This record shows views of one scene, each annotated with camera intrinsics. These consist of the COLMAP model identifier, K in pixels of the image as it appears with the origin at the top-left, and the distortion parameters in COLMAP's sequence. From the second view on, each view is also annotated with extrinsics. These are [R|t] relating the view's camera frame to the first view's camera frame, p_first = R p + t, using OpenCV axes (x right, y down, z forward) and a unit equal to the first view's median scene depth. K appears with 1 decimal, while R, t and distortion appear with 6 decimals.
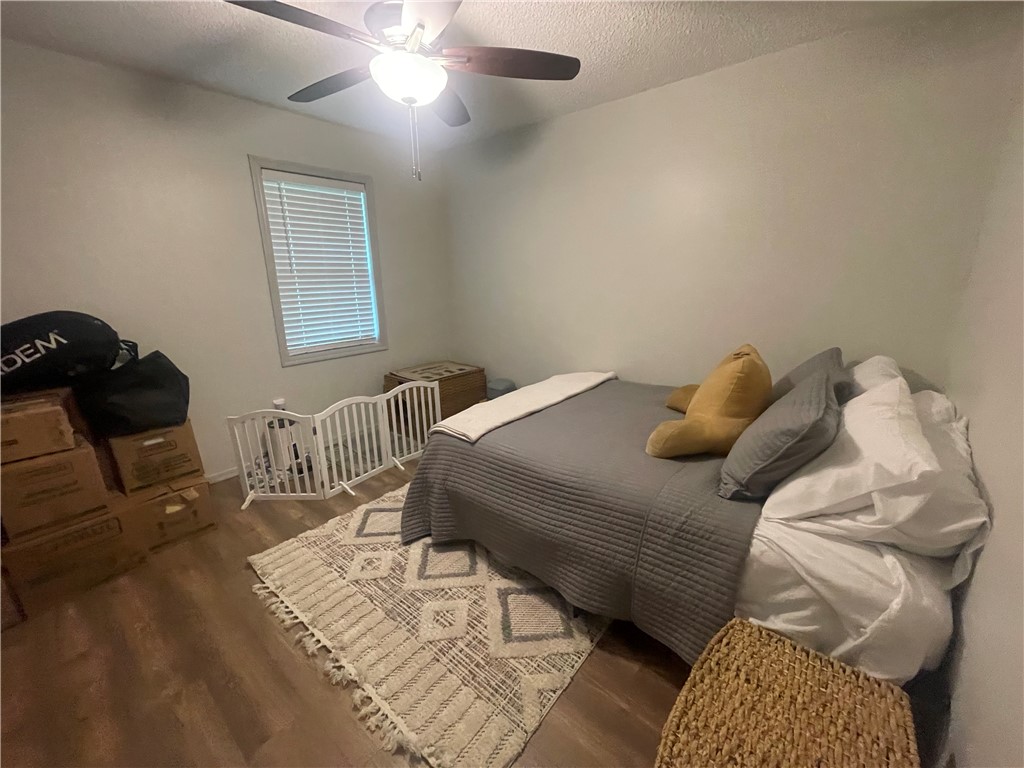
lens RADIAL K [[412.9, 0, 505.9], [0, 412.9, 388.5], [0, 0, 1]] dist [-0.002319, 0.000673]
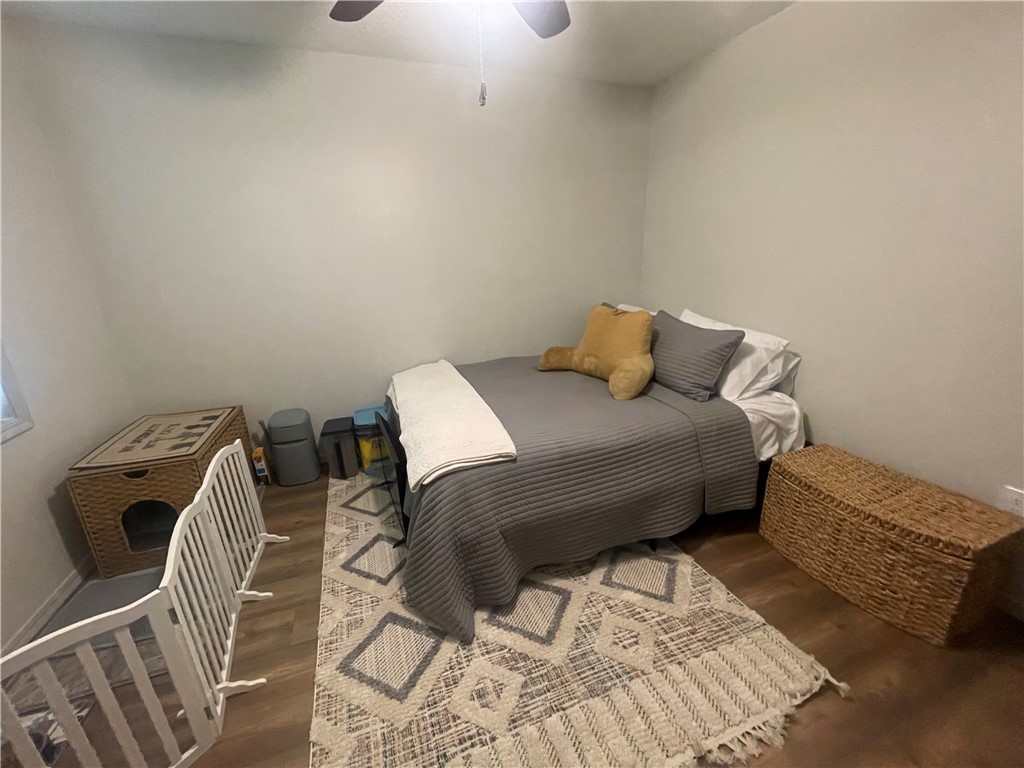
lens RADIAL K [[413.6, 0, 506.3], [0, 413.6, 390.3], [0, 0, 1]] dist [-0.003454, 0.000145]
pose [[0.506210, -0.271118, 0.818686, -0.813895], [0.256388, 0.953689, 0.157296, -0.145686], [-0.823418, 0.130276, 0.552279, 0.621571]]
